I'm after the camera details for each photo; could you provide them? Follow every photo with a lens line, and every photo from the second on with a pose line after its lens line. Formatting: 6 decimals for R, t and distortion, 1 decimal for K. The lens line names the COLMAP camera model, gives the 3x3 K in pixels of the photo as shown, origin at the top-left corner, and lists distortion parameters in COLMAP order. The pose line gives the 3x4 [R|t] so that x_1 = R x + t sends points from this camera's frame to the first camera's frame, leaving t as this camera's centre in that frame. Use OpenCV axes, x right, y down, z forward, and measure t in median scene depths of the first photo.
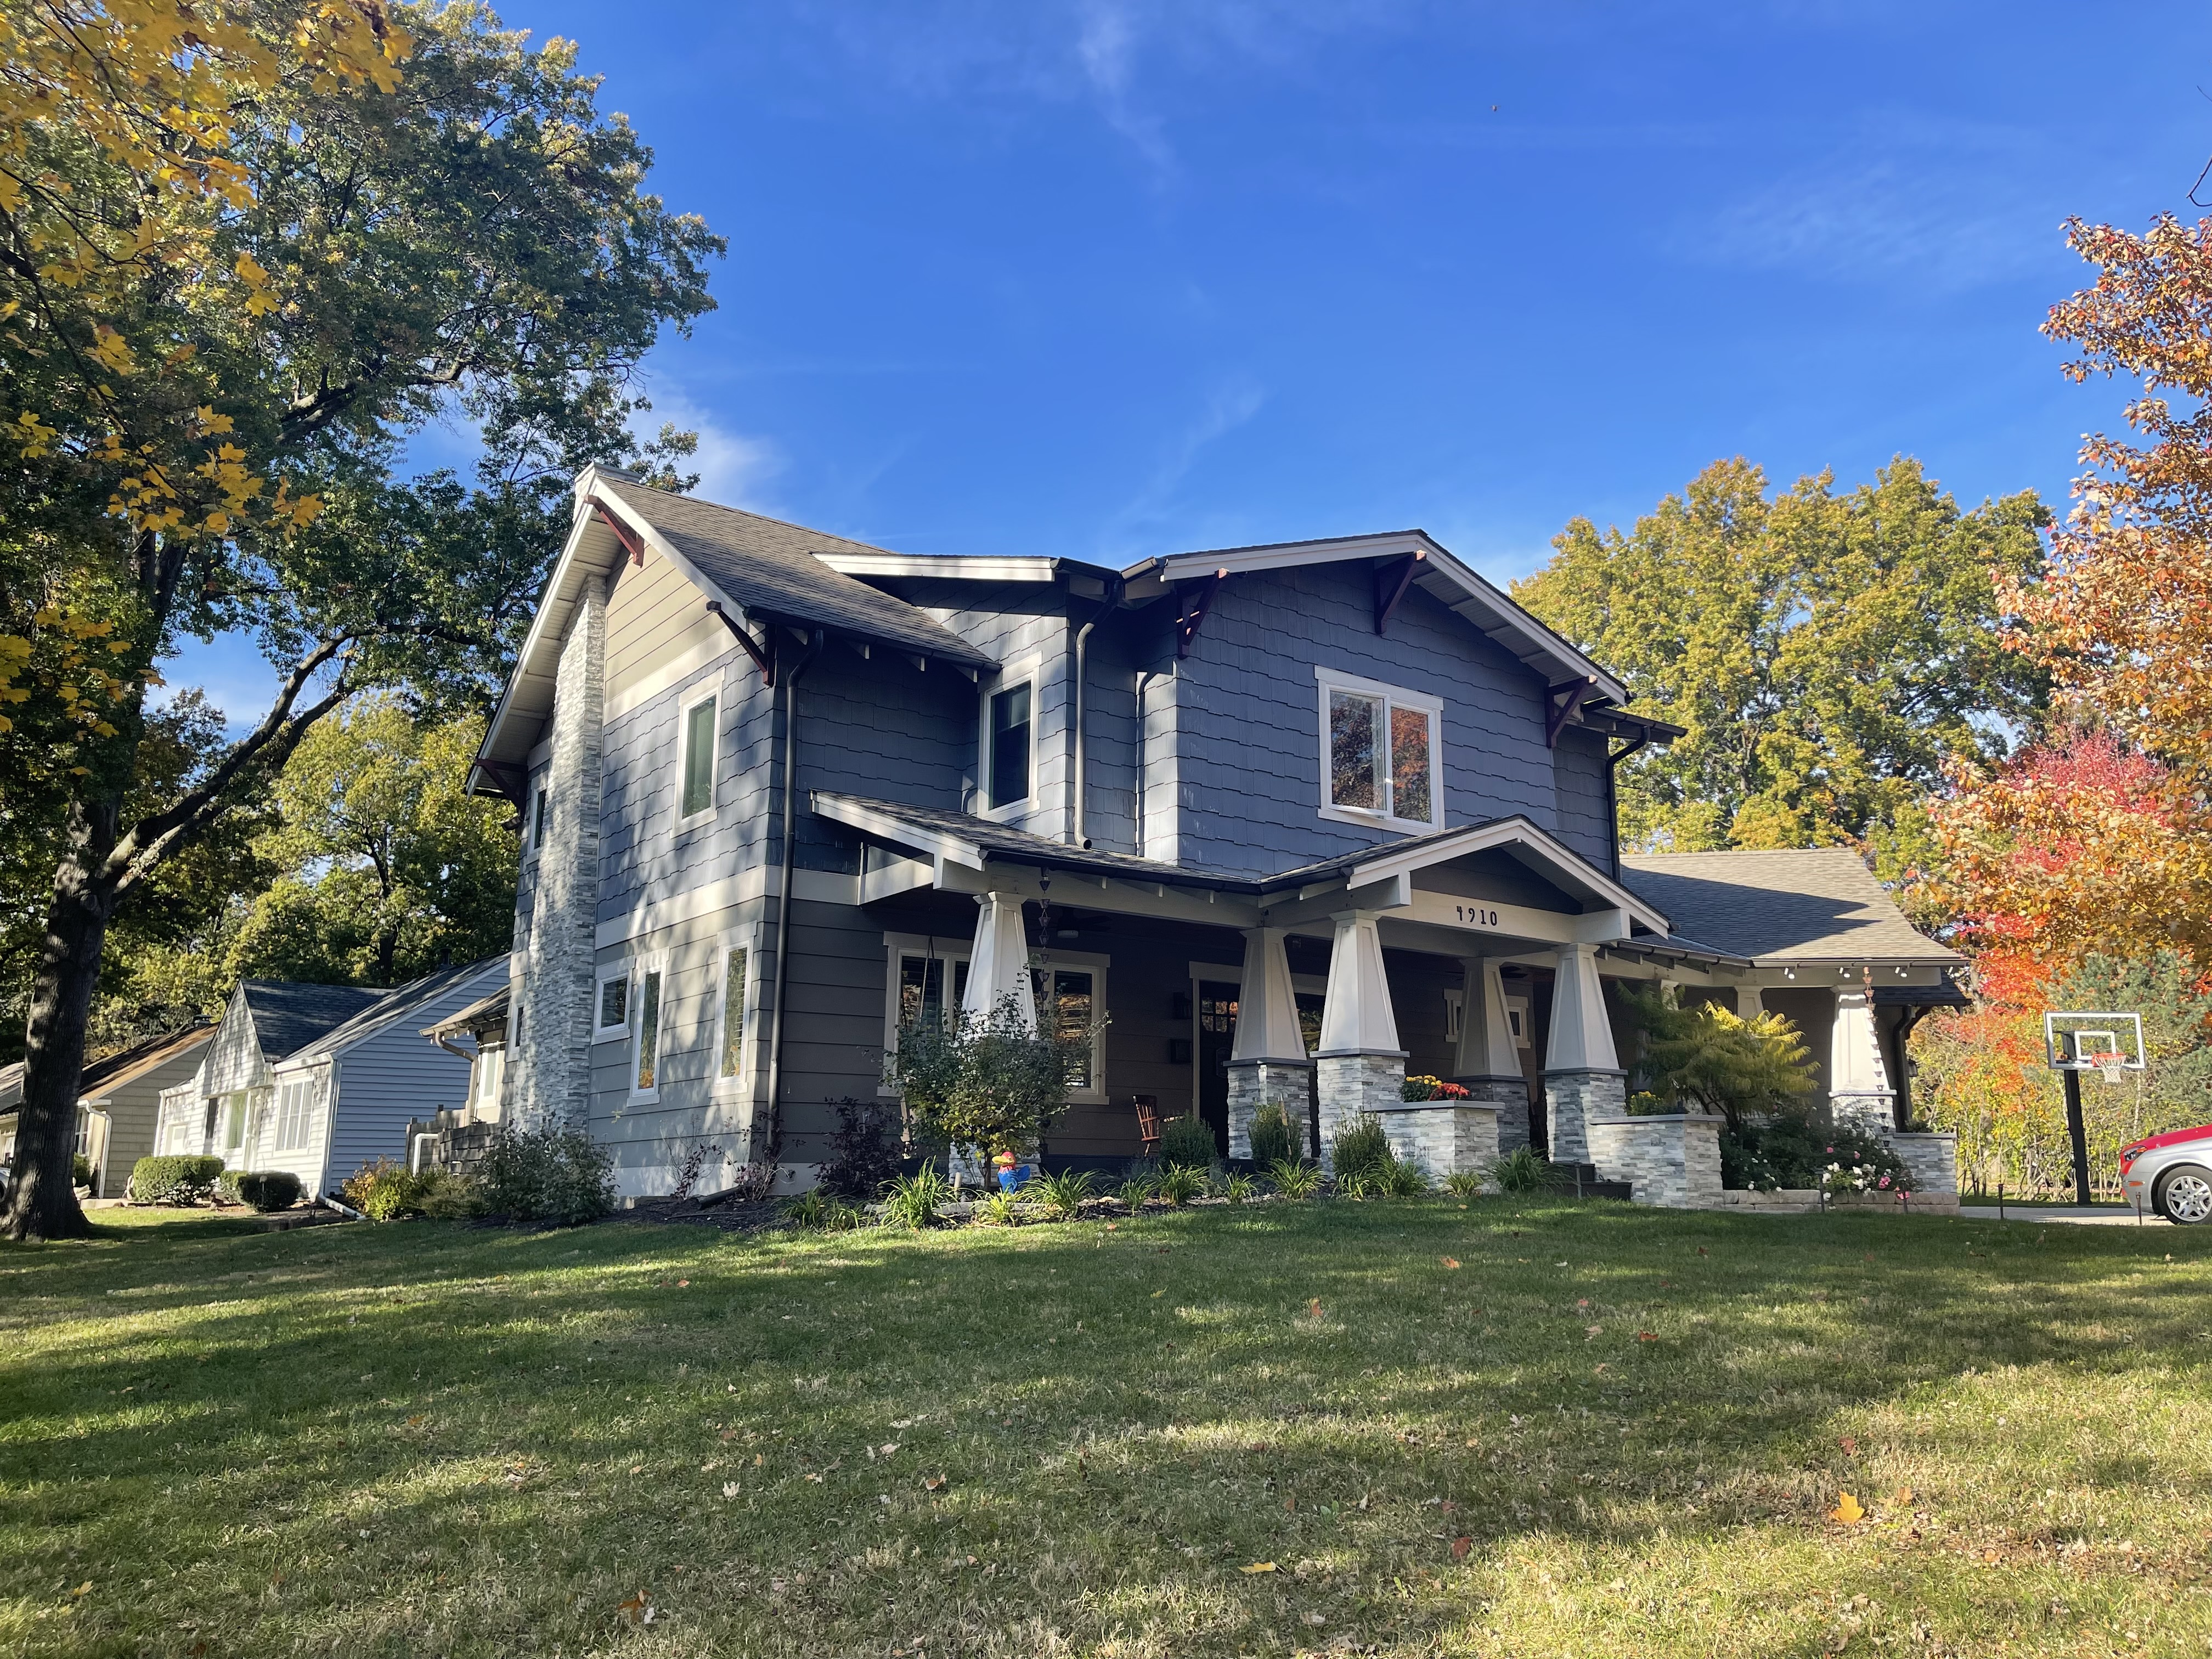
lens RADIAL K [[1671.3, 0, 1111.0], [0, 1671.3, 821.9], [0, 0, 1]] dist [0.040203, -0.052795]
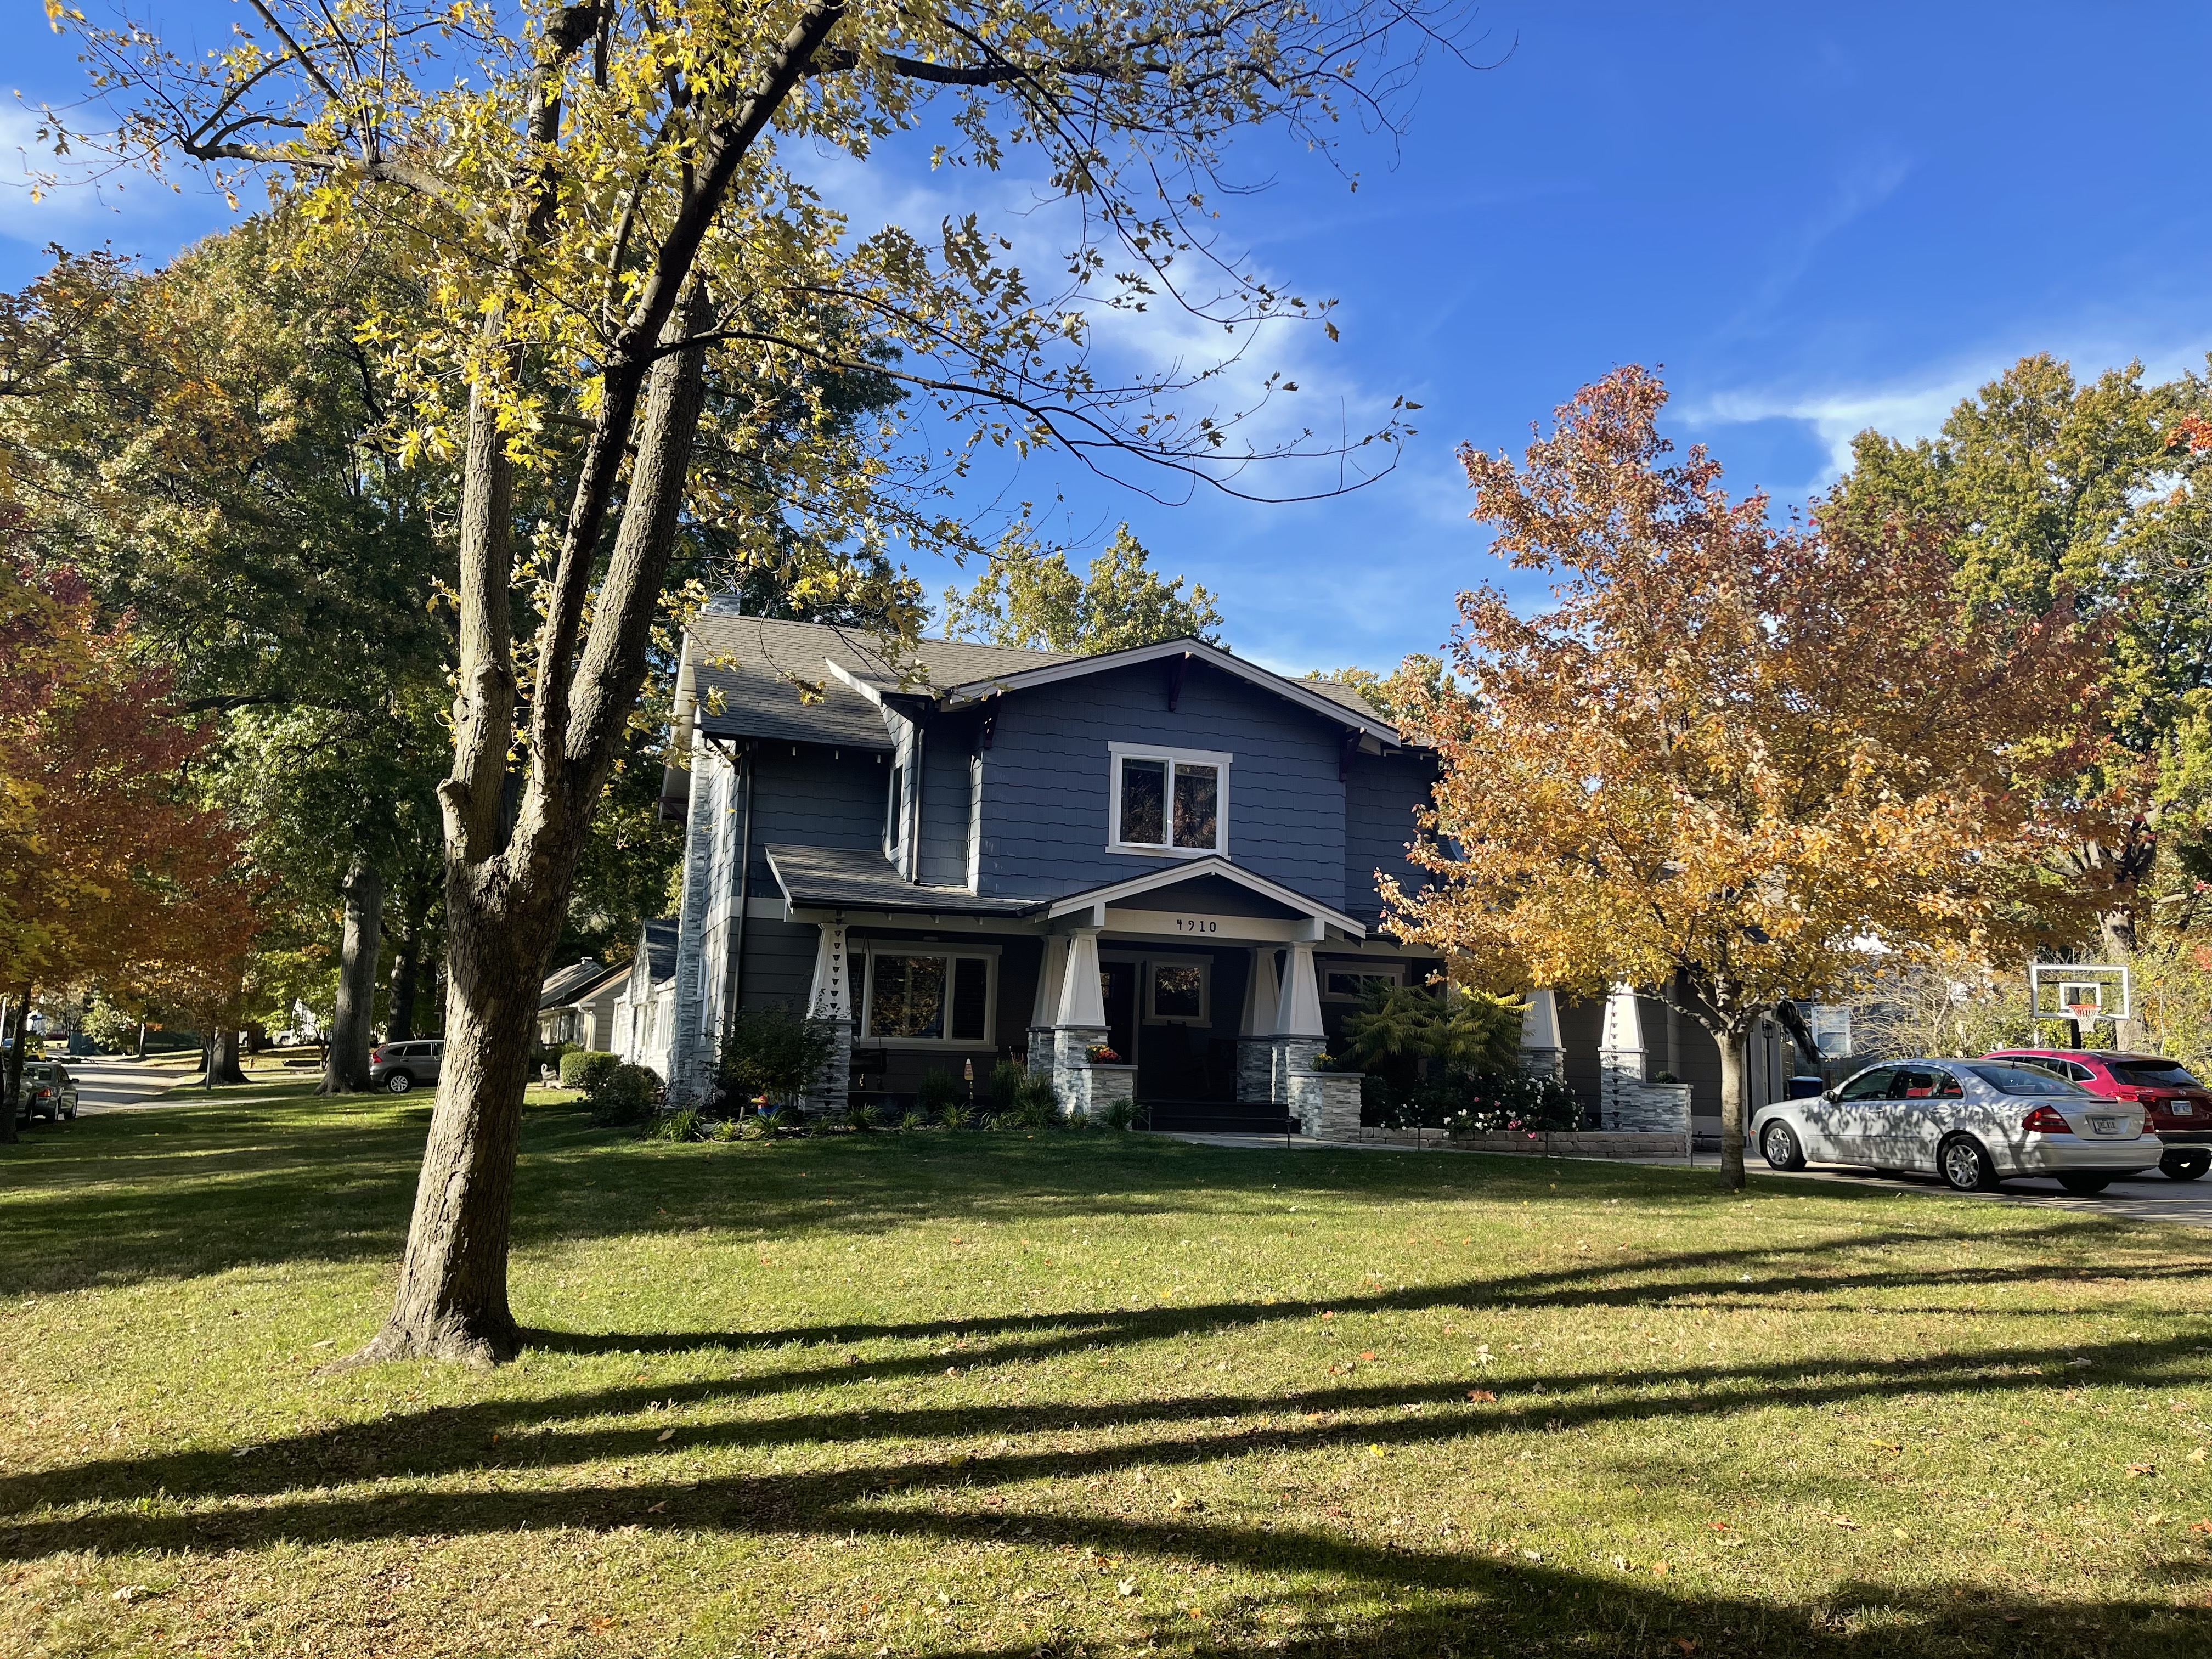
lens RADIAL K [[1661.5, 0, 1106.1], [0, 1661.5, 803.8], [0, 0, 1]] dist [0.044195, -0.000371]
pose [[0.952014, -0.023673, -0.305139, 0.549849], [0.040796, 0.997923, 0.049862, -0.112715], [0.303325, -0.059918, 0.951002, -0.318251]]
